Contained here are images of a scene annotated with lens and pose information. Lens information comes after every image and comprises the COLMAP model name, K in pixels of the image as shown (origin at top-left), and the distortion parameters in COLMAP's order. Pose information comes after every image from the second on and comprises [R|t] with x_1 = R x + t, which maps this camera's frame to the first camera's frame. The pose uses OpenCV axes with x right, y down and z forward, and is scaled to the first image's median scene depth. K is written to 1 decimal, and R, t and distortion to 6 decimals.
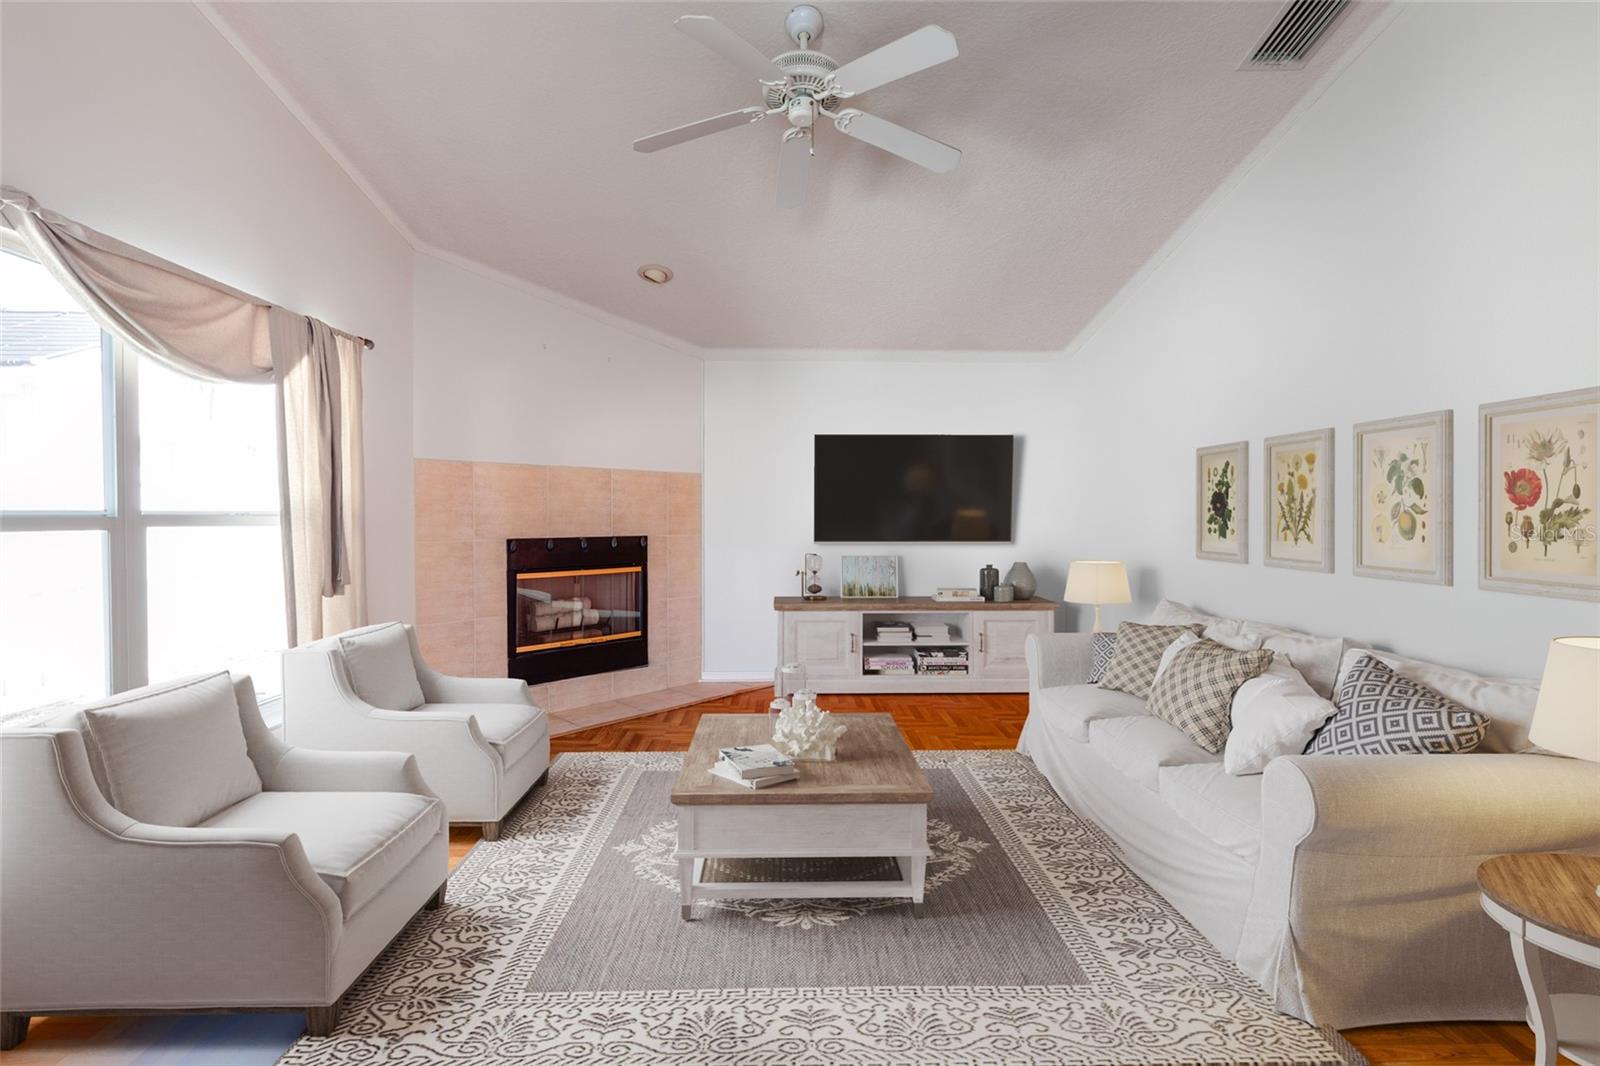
lens RADIAL K [[703.9, 0, 805.7], [0, 703.9, 516.5], [0, 0, 1]] dist [-0.001245, -0.000477]
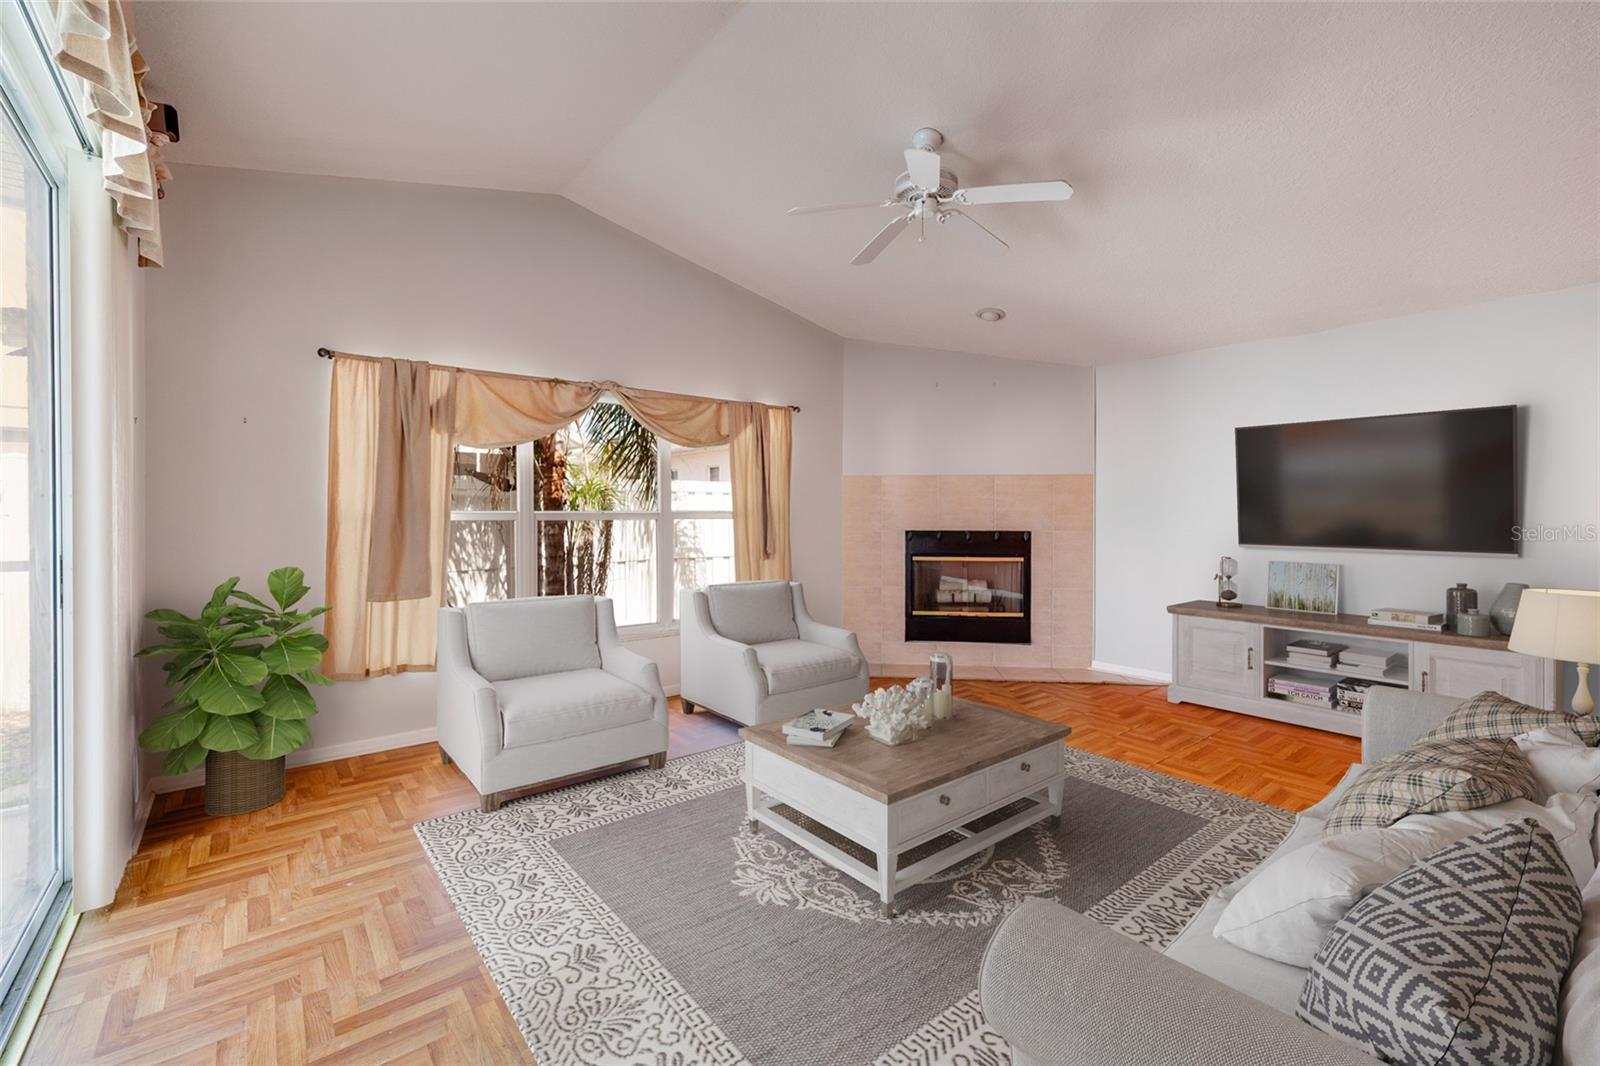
lens RADIAL K [[703.9, 0, 805.7], [0, 703.9, 516.5], [0, 0, 1]] dist [-0.001245, -0.000477]
pose [[0.598984, 0.009184, -0.800708, 0.451461], [-0.002696, 0.999952, 0.009452, -0.006101], [0.800756, -0.003503, 0.598980, 0.019607]]
